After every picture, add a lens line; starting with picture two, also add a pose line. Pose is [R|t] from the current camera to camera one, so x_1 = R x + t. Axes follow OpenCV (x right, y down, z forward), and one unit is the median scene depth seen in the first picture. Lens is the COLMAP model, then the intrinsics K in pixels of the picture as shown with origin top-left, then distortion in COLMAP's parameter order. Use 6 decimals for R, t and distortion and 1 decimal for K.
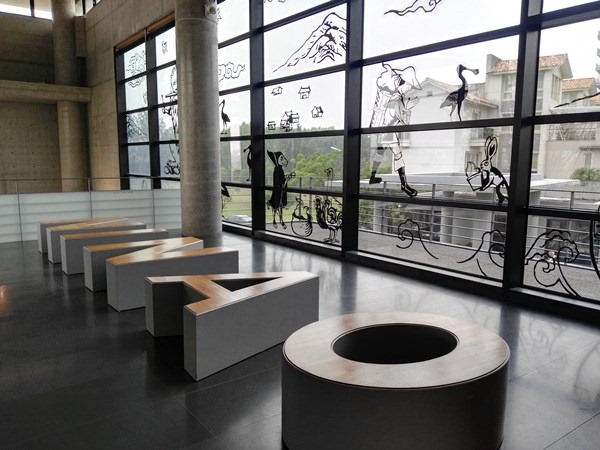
lens RADIAL K [[491.1, 0, 304.0], [0, 491.1, 228.1], [0, 0, 1]] dist [0.096728, -0.190202]
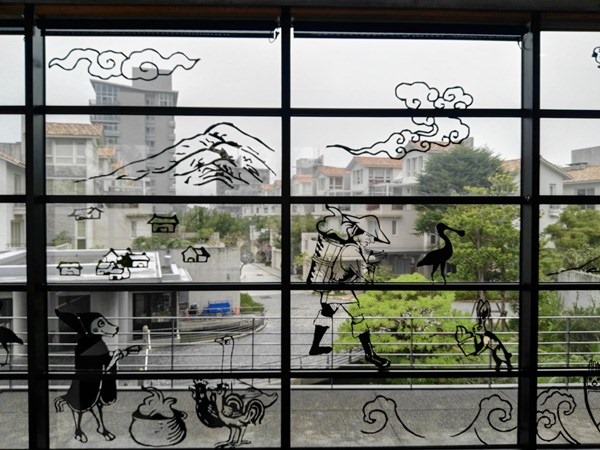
lens RADIAL K [[491.1, 0, 304.0], [0, 491.1, 228.1], [0, 0, 1]] dist [0.096728, -0.190202]
pose [[0.589425, -0.016399, 0.807657, -0.448579], [0.115574, 0.991221, -0.064219, -0.220399], [-0.799513, 0.131196, 0.586146, 0.503904]]
